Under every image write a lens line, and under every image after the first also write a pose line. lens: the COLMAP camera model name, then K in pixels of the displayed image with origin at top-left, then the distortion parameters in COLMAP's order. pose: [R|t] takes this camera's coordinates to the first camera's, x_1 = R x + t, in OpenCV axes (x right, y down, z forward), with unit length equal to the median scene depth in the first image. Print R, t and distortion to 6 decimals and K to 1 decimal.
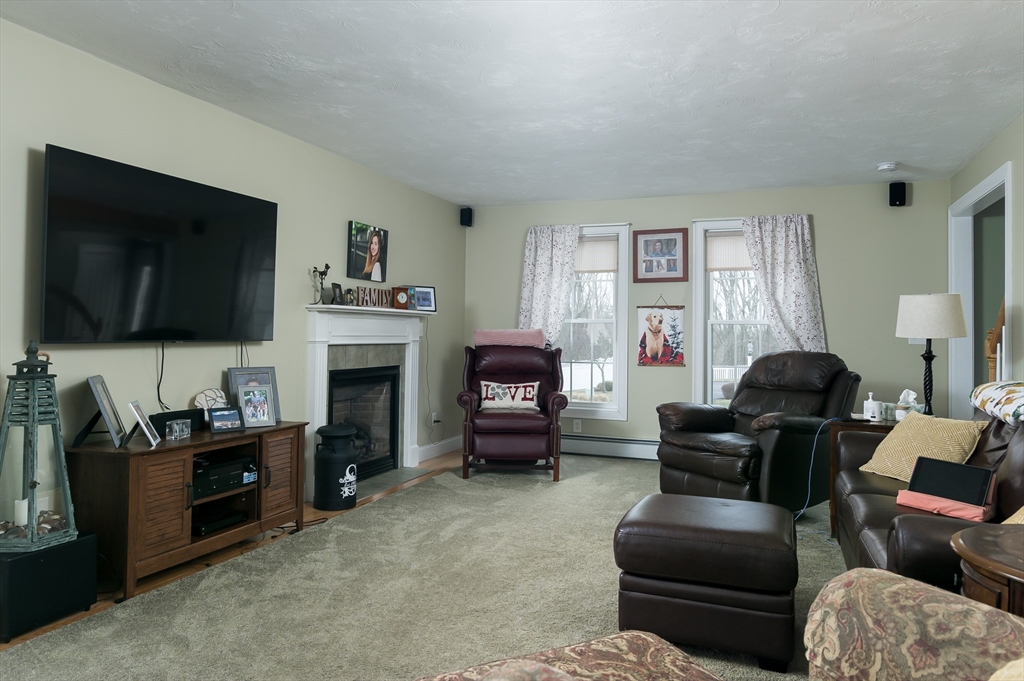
lens RADIAL K [[705.7, 0, 511.0], [0, 705.7, 319.4], [0, 0, 1]] dist [0.003843, 0.000064]
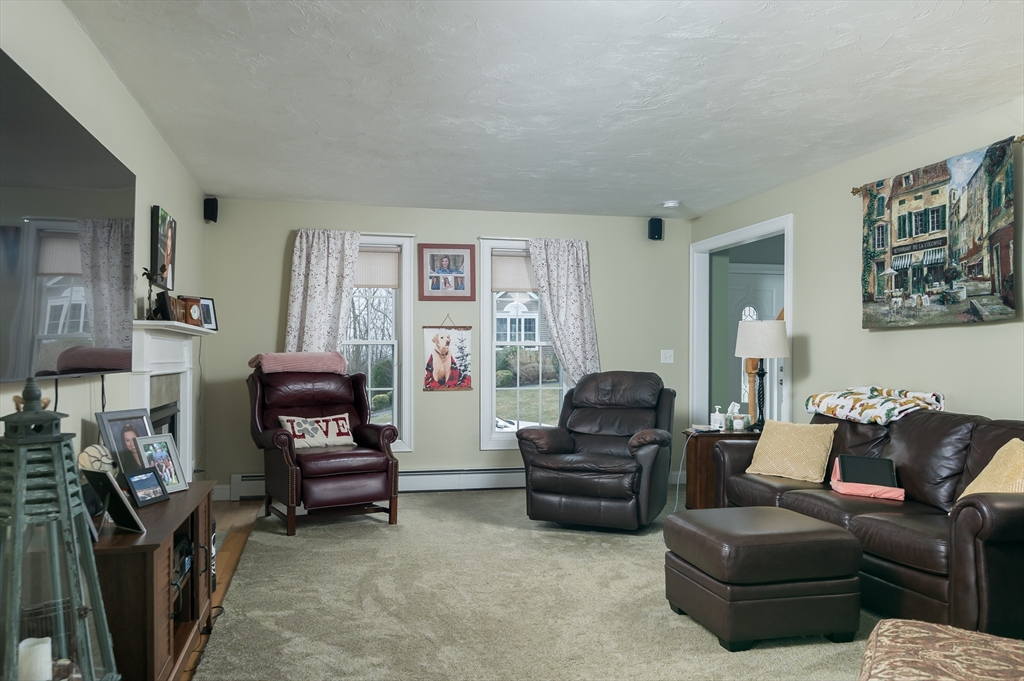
lens RADIAL K [[783.7, 0, 511.5], [0, 783.7, 365.1], [0, 0, 1]] dist [0.000677, 0.003597]
pose [[0.823757, -0.016068, 0.566715, -0.339614], [-0.003285, 0.999446, 0.033113, -0.002547], [-0.566933, -0.029138, 0.823248, 0.104293]]
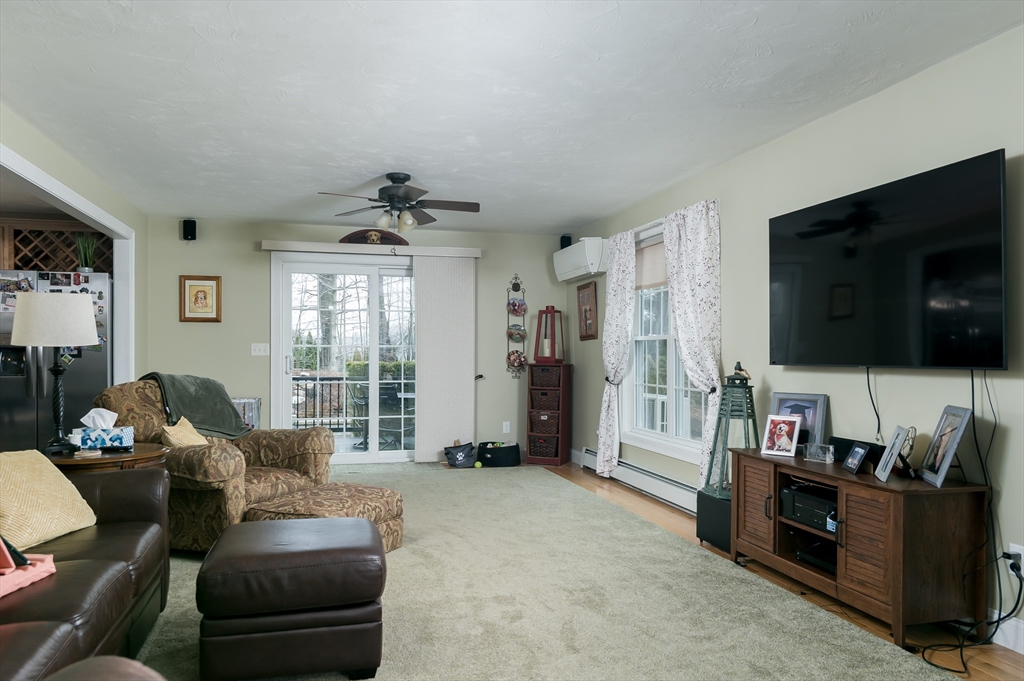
lens RADIAL K [[757.5, 0, 512.0], [0, 757.5, 340.5], [0, 0, 1]] dist [0.000647, 0.000159]
pose [[-0.813716, -0.022868, -0.580813, 0.306643], [0.000358, 0.999206, -0.039844, 0.023315], [0.581263, -0.032630, -0.813061, 0.972996]]
